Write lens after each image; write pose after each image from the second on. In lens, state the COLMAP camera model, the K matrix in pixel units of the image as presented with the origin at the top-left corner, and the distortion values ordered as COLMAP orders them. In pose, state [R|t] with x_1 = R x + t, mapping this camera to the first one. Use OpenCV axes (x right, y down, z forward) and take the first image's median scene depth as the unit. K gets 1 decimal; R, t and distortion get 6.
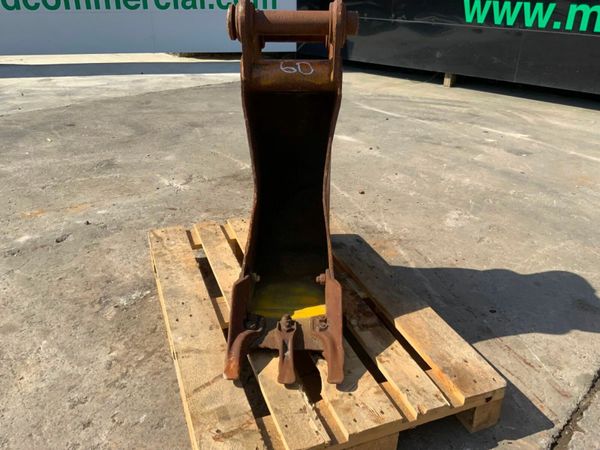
lens RADIAL K [[497.3, 0, 300.0], [0, 497.3, 226.7], [0, 0, 1]] dist [0.059813, -0.108767]
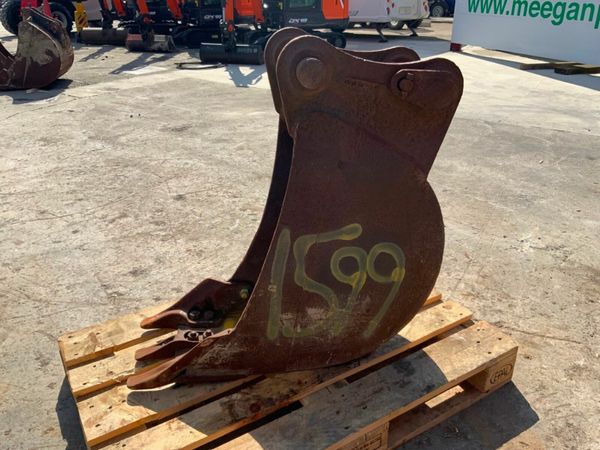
lens RADIAL K [[497.3, 0, 300.0], [0, 497.3, 226.7], [0, 0, 1]] dist [0.059813, -0.108767]
pose [[0.187750, 0.416712, -0.889439, 0.327823], [-0.433579, 0.847701, 0.305634, -0.158046], [0.881339, 0.328259, 0.339834, 0.290163]]
